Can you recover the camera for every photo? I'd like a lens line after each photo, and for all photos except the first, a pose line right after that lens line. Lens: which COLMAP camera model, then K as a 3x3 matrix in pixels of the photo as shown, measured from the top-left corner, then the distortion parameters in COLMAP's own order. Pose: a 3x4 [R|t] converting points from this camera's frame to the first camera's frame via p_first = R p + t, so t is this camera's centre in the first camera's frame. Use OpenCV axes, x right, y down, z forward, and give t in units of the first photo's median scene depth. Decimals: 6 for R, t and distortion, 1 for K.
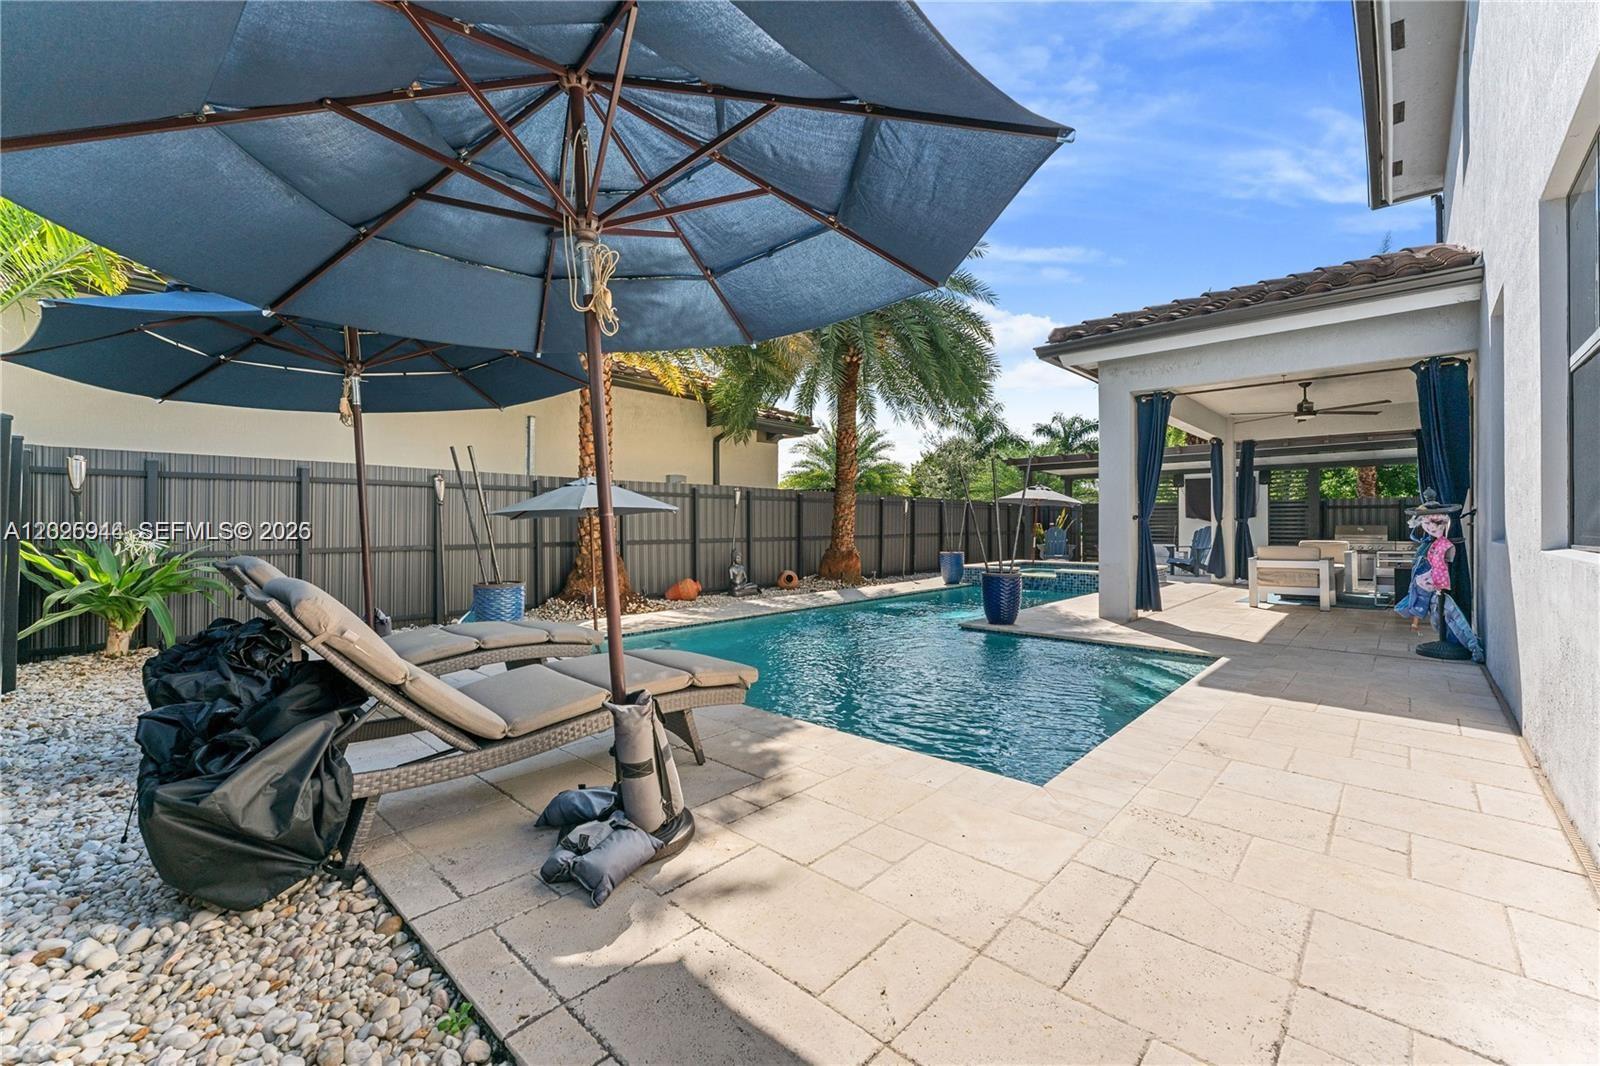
lens RADIAL K [[647.6, 0, 802.7], [0, 647.6, 528.6], [0, 0, 1]] dist [0.004379, -0.001696]
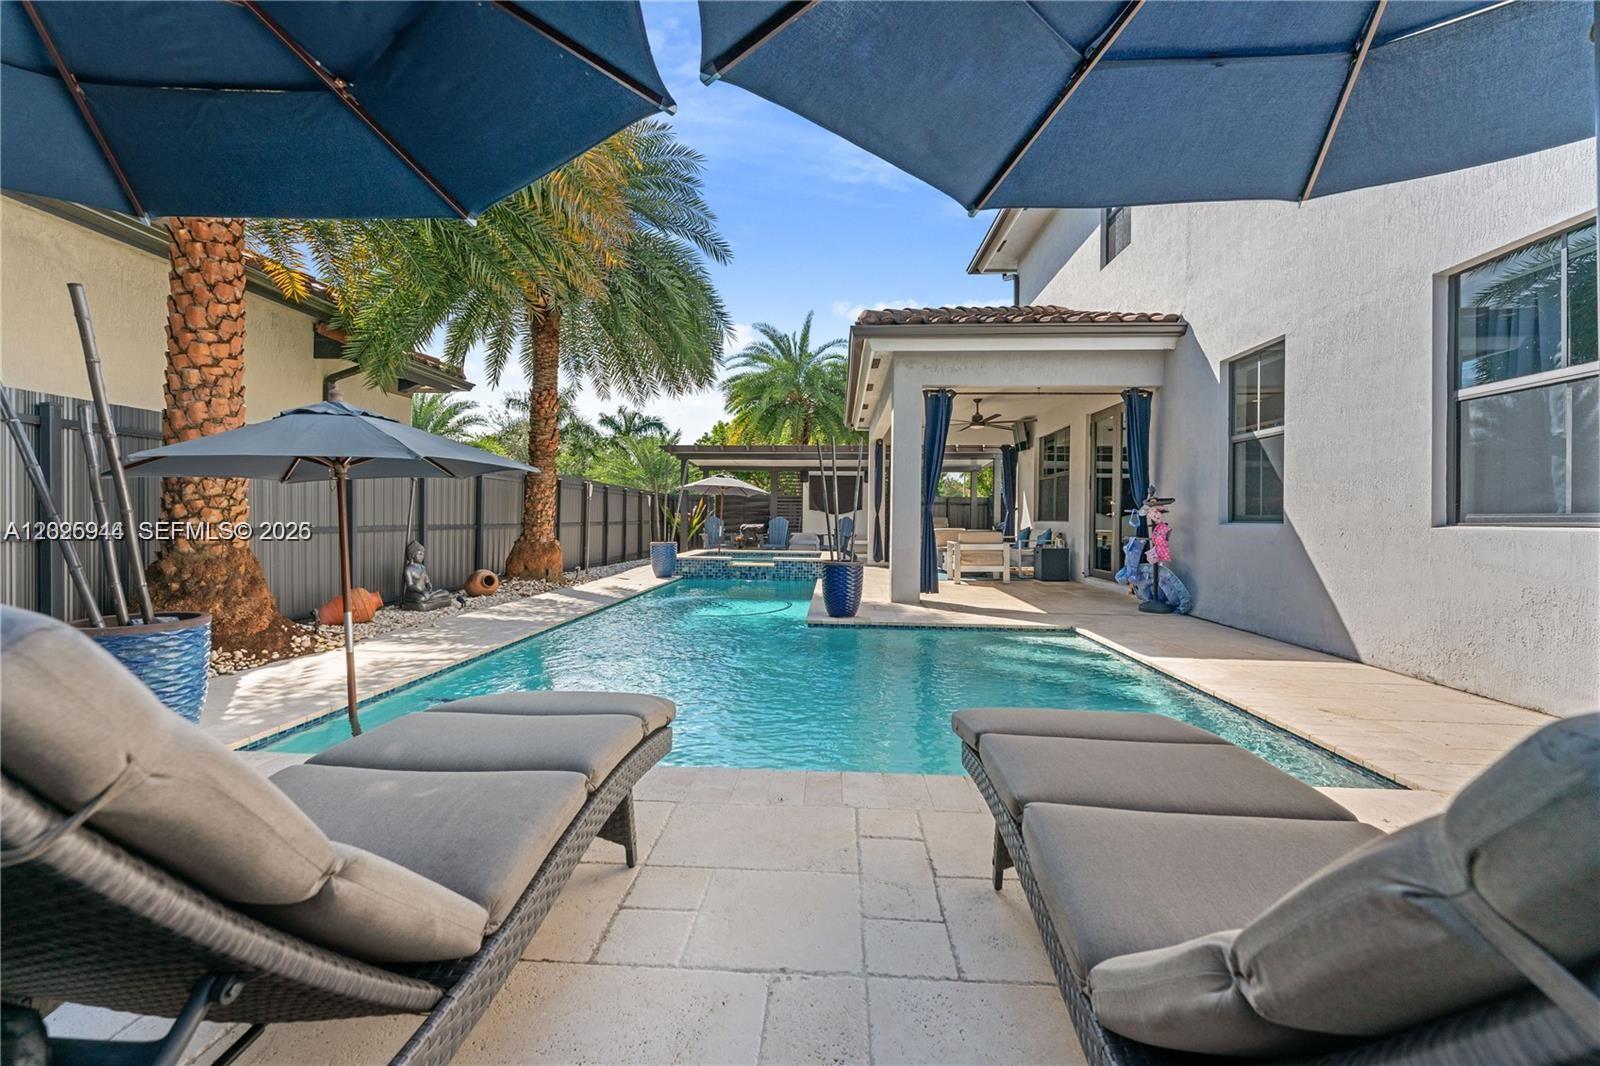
lens RADIAL K [[647.6, 0, 794.0], [0, 647.6, 528.1], [0, 0, 1]] dist [0.004379, -0.001696]
pose [[0.782004, -0.001182, 0.623273, -0.193391], [-0.006518, 0.999928, 0.010074, 0.007062], [-0.623240, -0.011940, 0.781940, 0.189159]]
